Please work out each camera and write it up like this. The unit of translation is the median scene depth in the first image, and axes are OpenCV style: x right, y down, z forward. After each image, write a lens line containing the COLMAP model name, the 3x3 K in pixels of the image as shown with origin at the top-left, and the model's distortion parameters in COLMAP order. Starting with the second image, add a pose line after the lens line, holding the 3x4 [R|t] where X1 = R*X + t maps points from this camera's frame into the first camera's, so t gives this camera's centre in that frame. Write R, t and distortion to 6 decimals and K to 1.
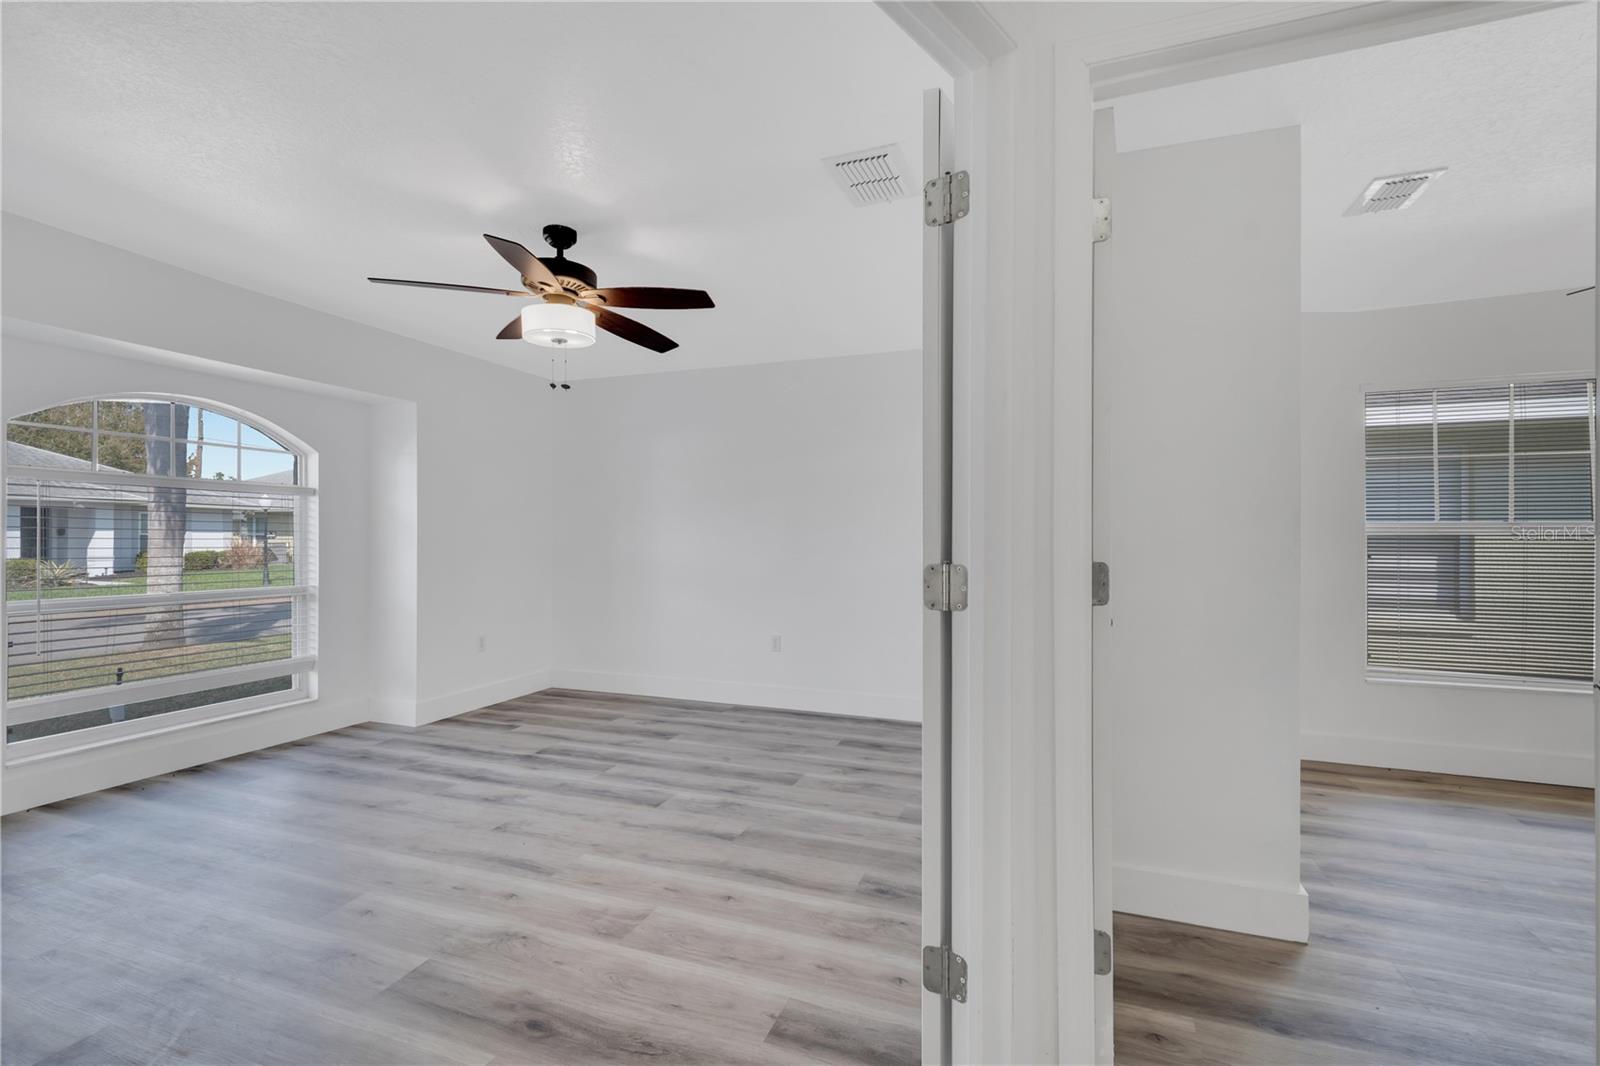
lens RADIAL K [[713.0, 0, 808.8], [0, 713.0, 531.7], [0, 0, 1]] dist [0.023035, -0.002232]
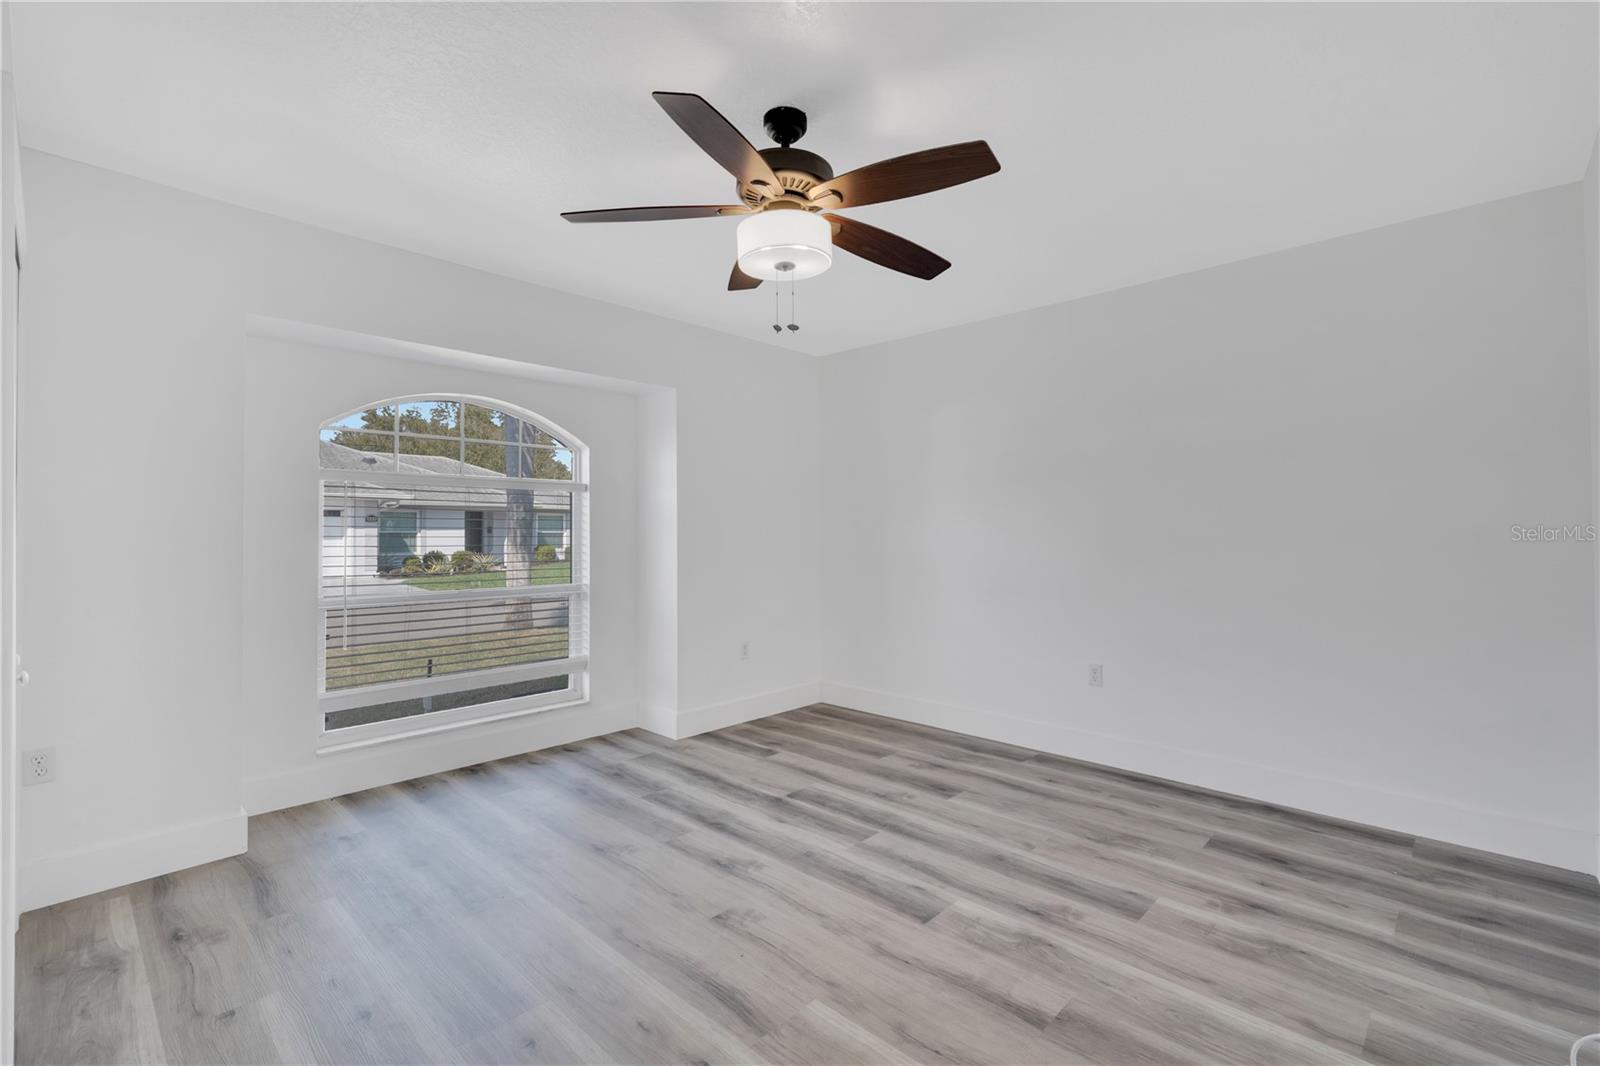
lens RADIAL K [[713.0, 0, 808.7], [0, 713.0, 517.7], [0, 0, 1]] dist [0.023035, -0.002232]
pose [[0.917911, -0.013772, -0.396546, -0.037952], [0.008833, 0.999859, -0.014279, 0.002264], [0.396687, 0.009604, 0.917904, 0.338032]]
